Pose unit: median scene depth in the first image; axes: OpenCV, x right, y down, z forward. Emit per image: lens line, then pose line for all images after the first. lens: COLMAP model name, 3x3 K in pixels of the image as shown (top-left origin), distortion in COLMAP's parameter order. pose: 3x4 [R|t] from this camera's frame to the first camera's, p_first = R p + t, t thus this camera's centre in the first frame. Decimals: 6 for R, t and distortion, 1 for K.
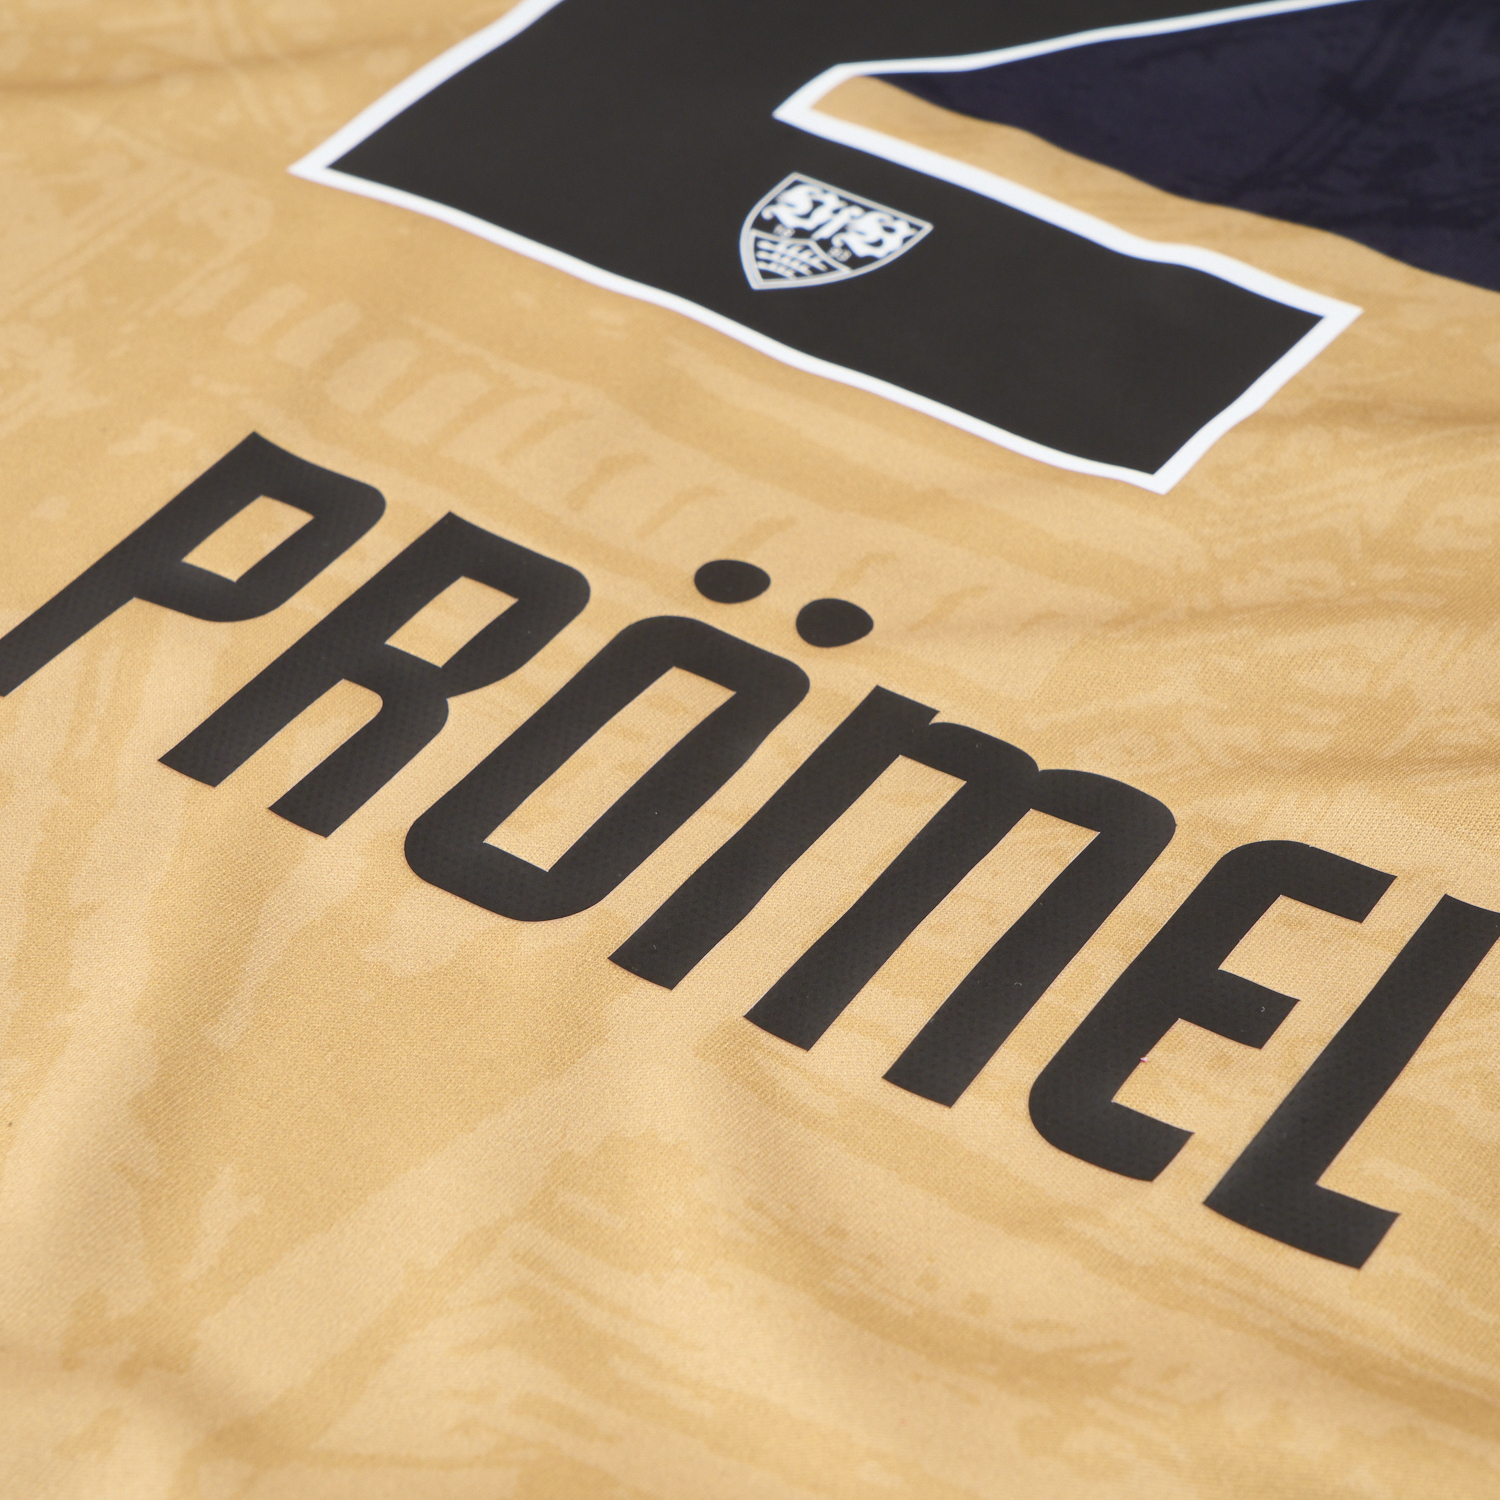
lens RADIAL K [[4375.1, 0, 801.2], [0, 4375.1, 750.1], [0, 0, 1]] dist [0.248162, -1.495000]
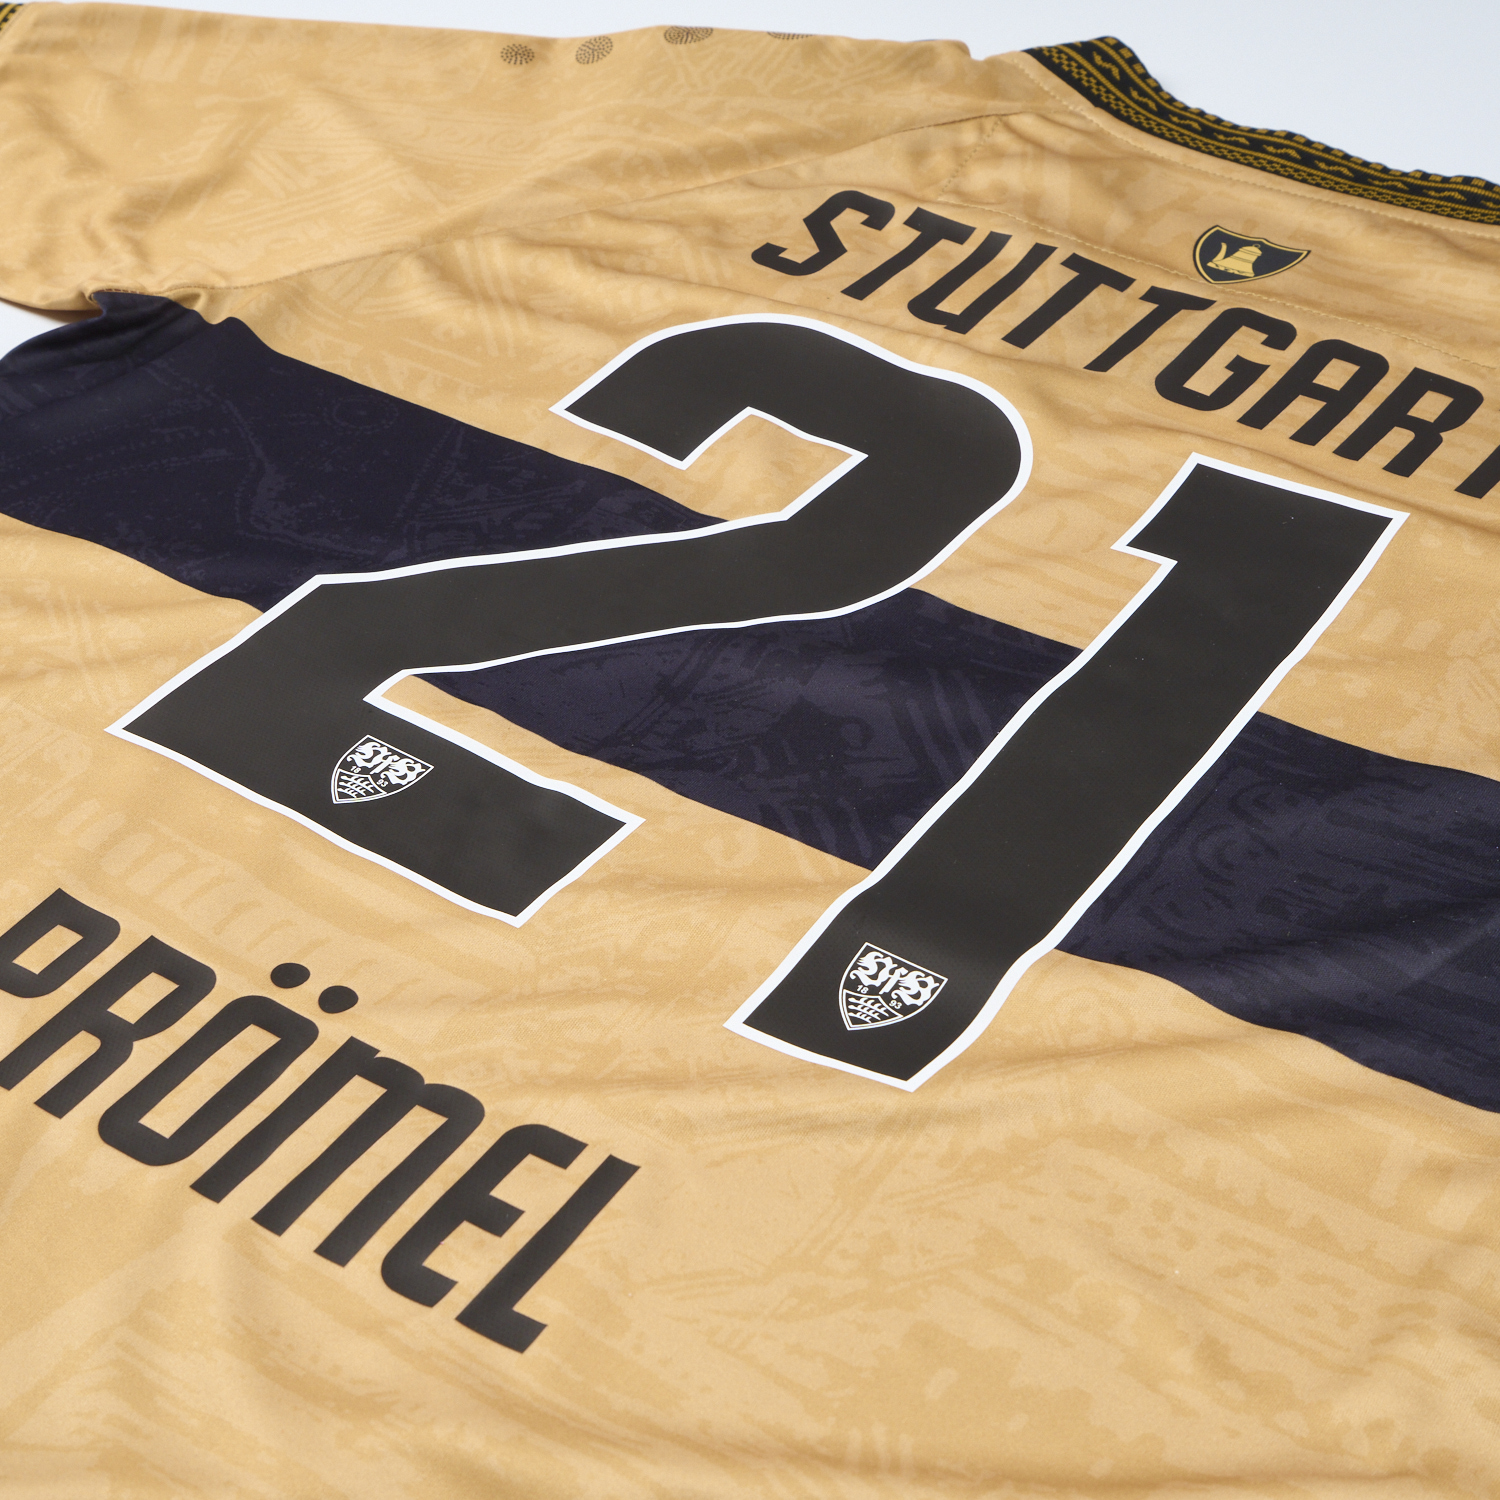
lens RADIAL K [[3055.3, 0, 750.0], [0, 3055.3, 750.0], [0, 0, 1]] dist [0.075784, -0.129063]
pose [[0.999849, 0.006869, -0.015986, 0.218016], [-0.007117, 0.999855, -0.015484, -0.123547], [0.015878, 0.015595, 0.999752, -0.381063]]
